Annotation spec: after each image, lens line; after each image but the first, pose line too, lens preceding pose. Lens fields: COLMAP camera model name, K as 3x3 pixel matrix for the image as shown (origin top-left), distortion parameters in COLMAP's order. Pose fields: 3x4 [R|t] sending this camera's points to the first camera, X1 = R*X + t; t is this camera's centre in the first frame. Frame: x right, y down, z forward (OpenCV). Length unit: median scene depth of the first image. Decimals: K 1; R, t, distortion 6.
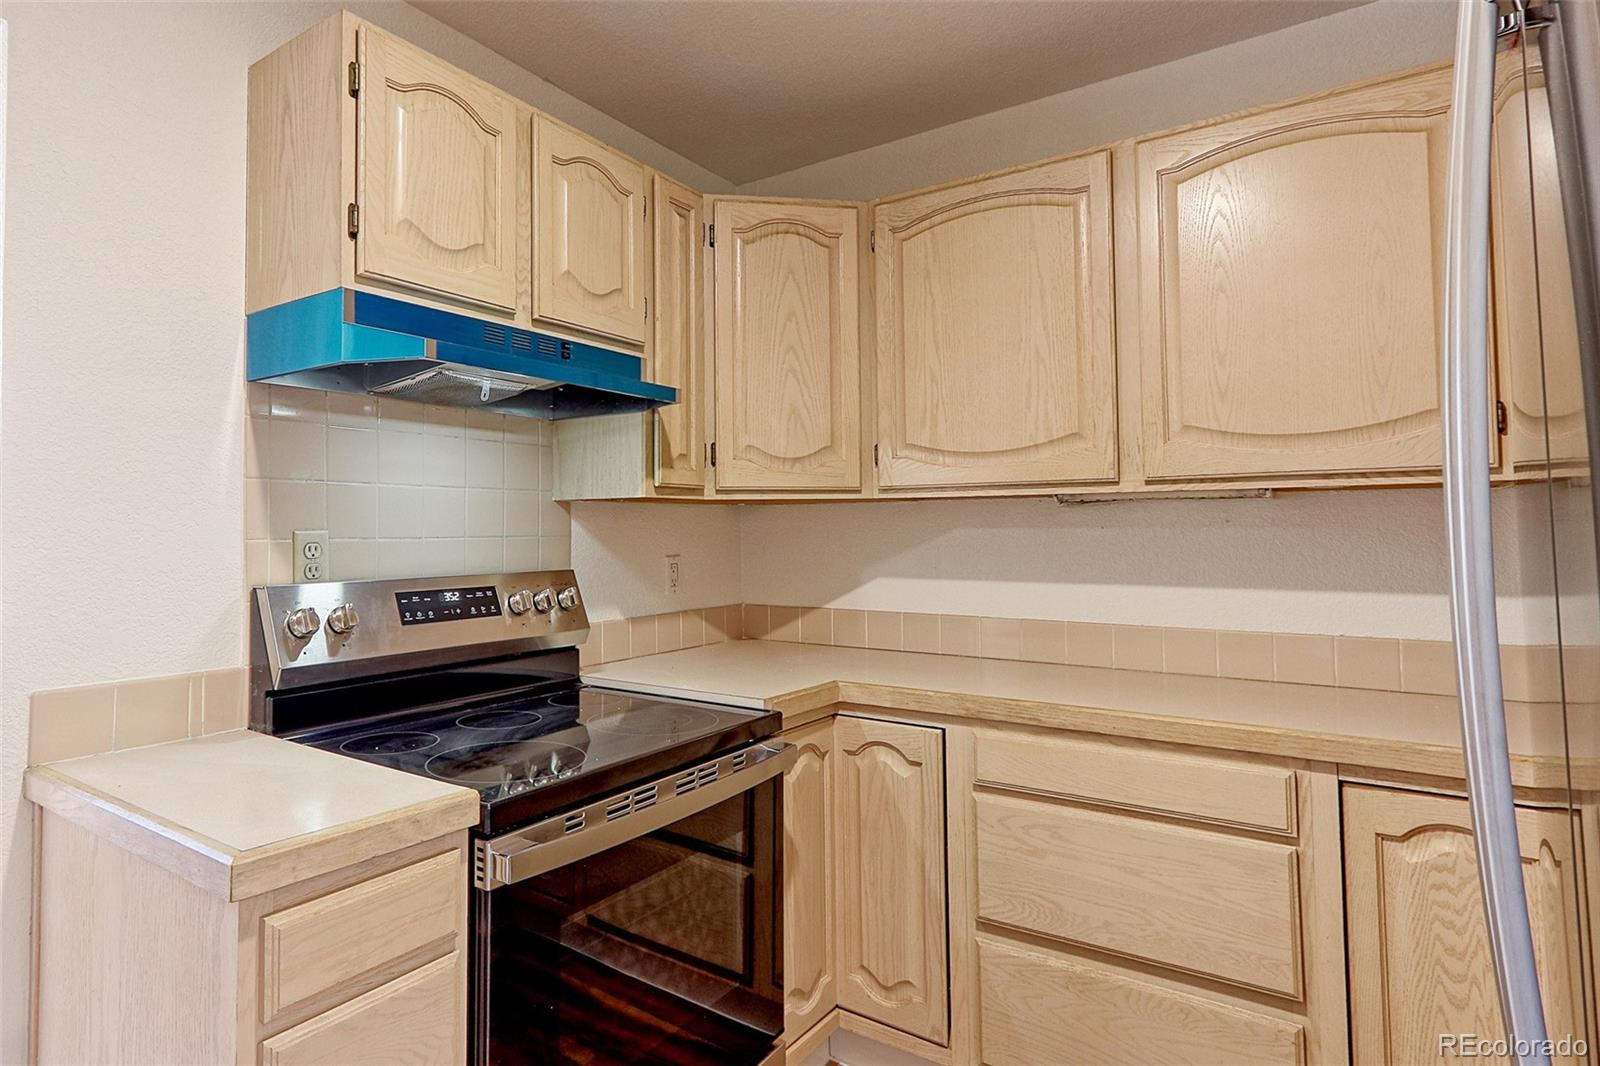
lens RADIAL K [[892.5, 0, 711.6], [0, 892.5, 495.0], [0, 0, 1]] dist [0.001344, 0.002623]
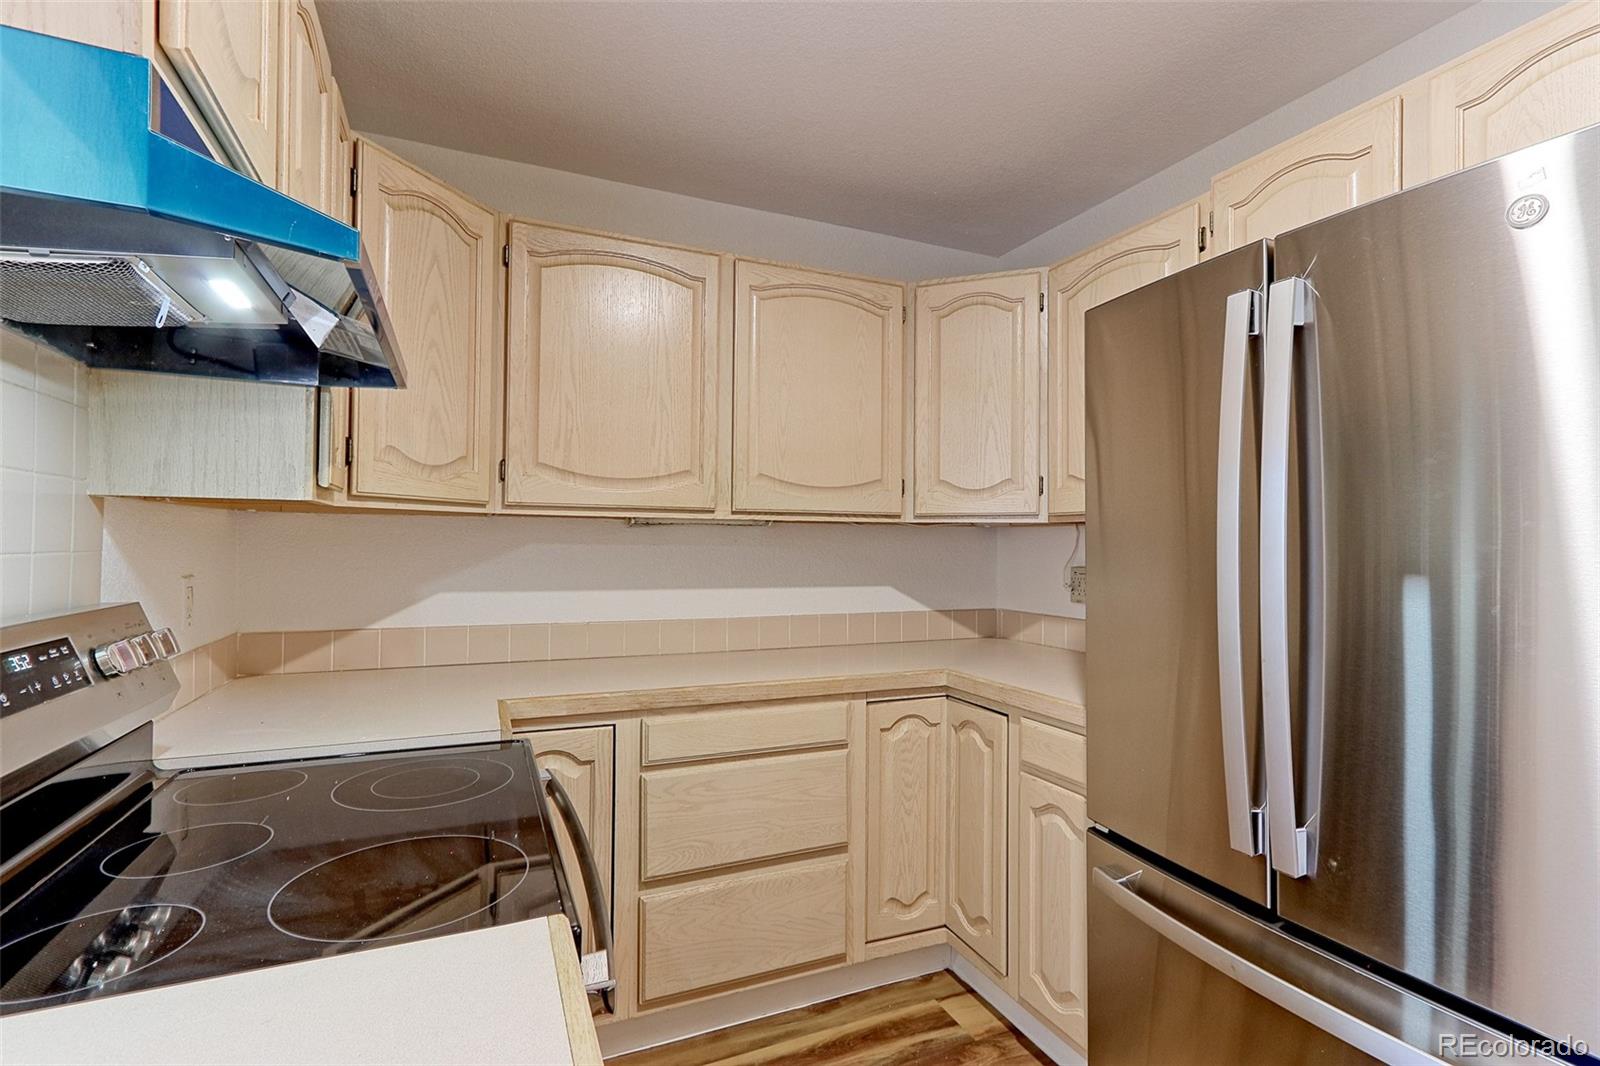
lens RADIAL K [[740.6, 0, 795.0], [0, 740.6, 532.9], [0, 0, 1]] dist [-0.001353, 0.000343]
pose [[0.505436, 0.021798, 0.862589, -0.429575], [-0.045633, 0.998957, 0.001495, 0.010791], [-0.861657, -0.040118, 0.505904, 0.346788]]
